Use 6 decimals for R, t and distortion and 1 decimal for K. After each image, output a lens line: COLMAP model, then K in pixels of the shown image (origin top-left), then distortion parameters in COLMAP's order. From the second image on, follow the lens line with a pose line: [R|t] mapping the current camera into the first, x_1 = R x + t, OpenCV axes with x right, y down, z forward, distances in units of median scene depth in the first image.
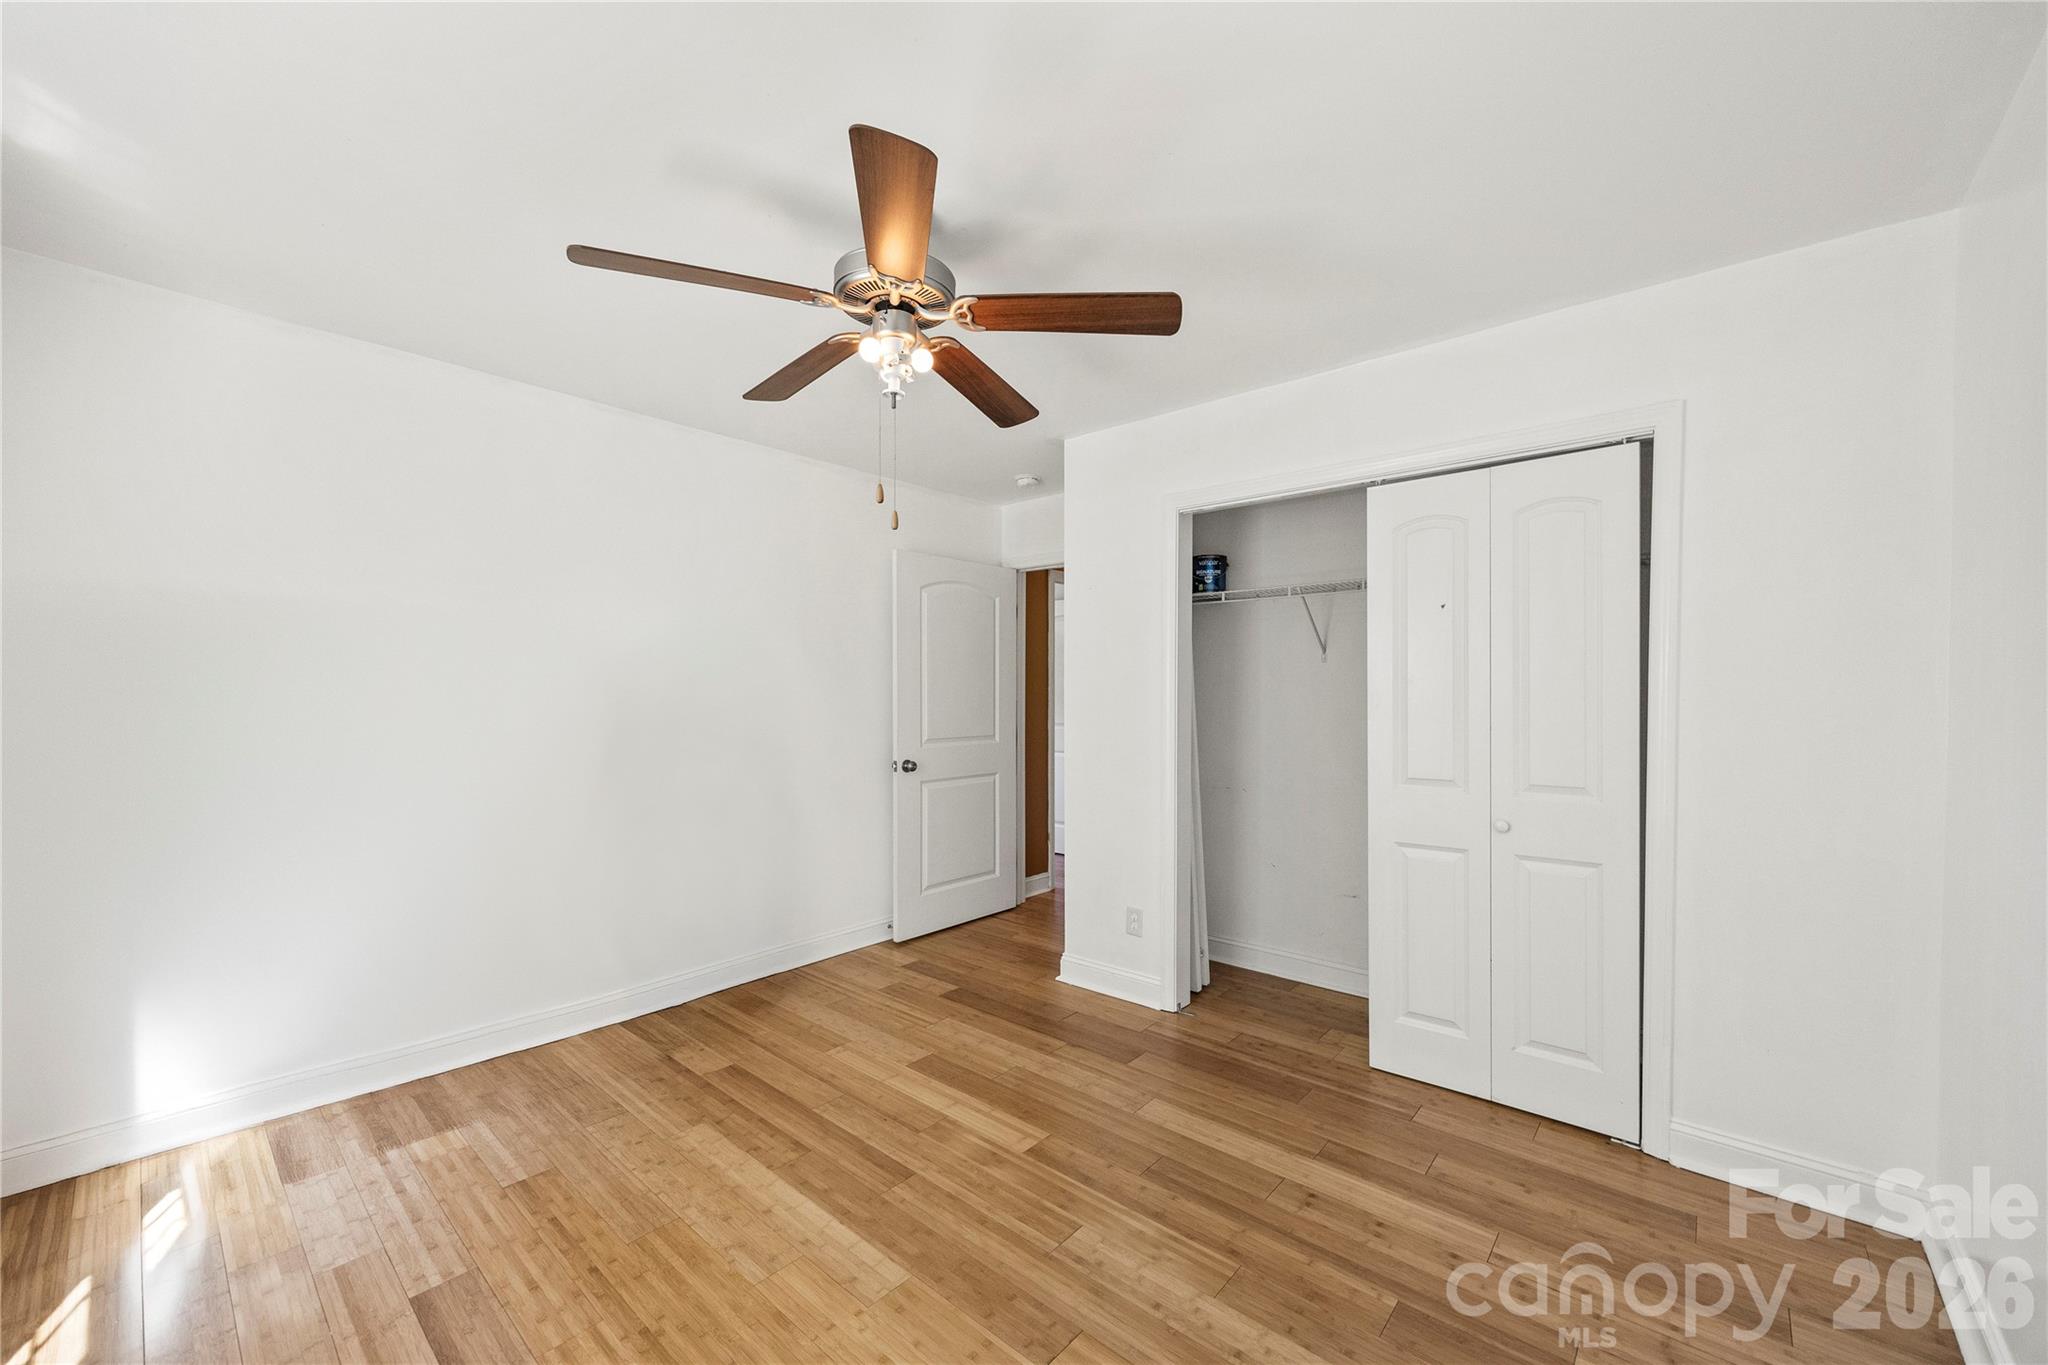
lens RADIAL K [[787.3, 0, 1031.6], [0, 787.3, 685.3], [0, 0, 1]] dist [-0.001597, 0.000104]
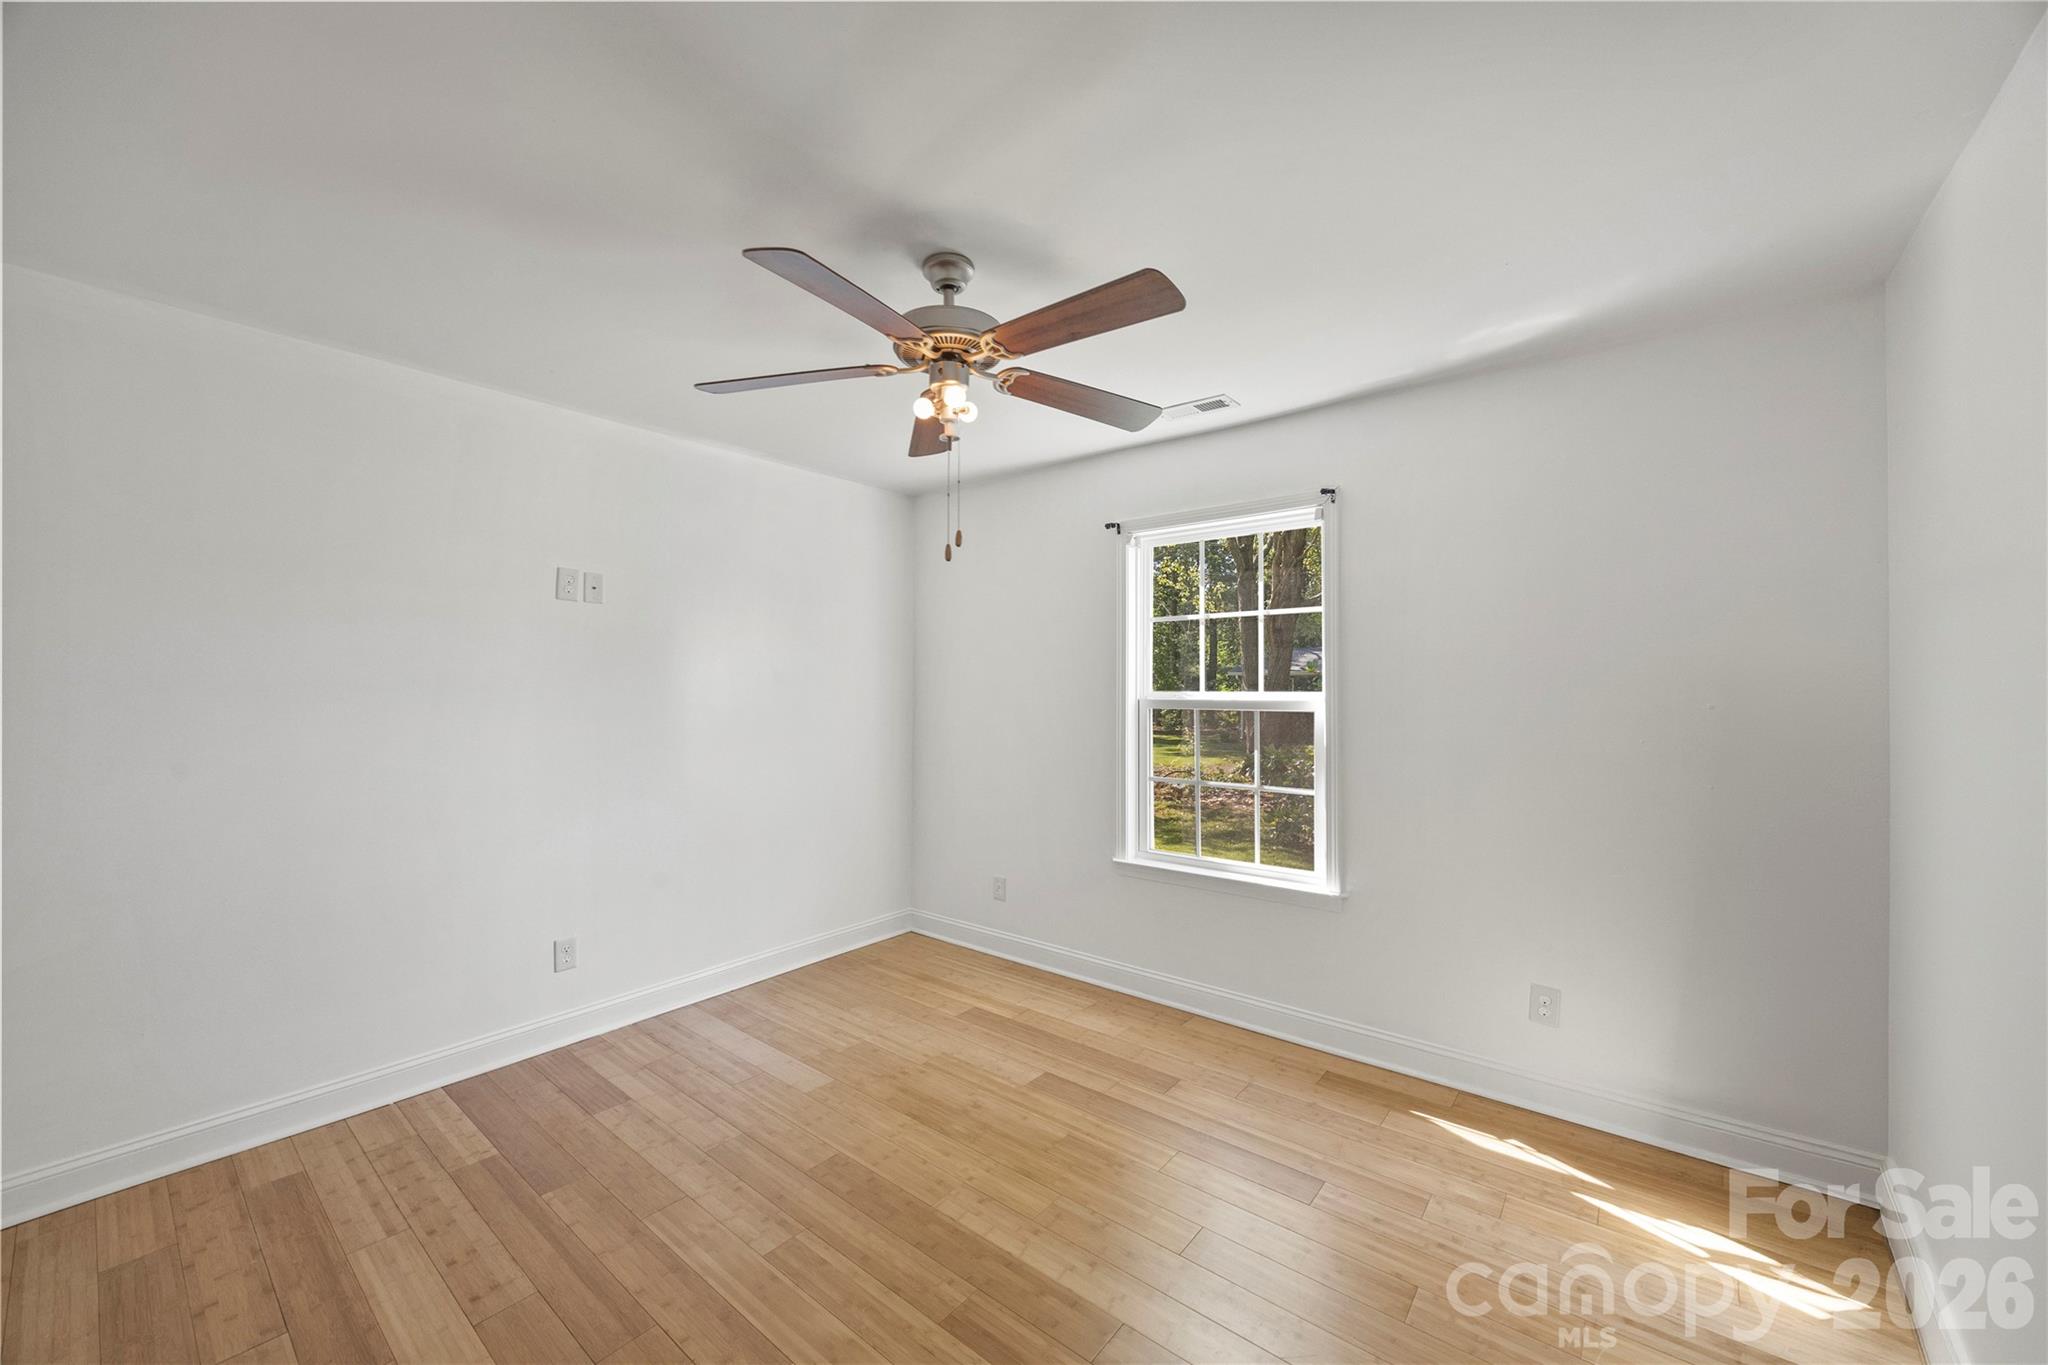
lens RADIAL K [[787.3, 0, 1031.6], [0, 787.3, 685.3], [0, 0, 1]] dist [-0.001597, 0.000104]
pose [[-0.999162, 0.000043, -0.040934, -0.230968], [0.000095, 0.999999, -0.001252, -0.024900], [0.040934, -0.001255, -0.999161, 1.999514]]
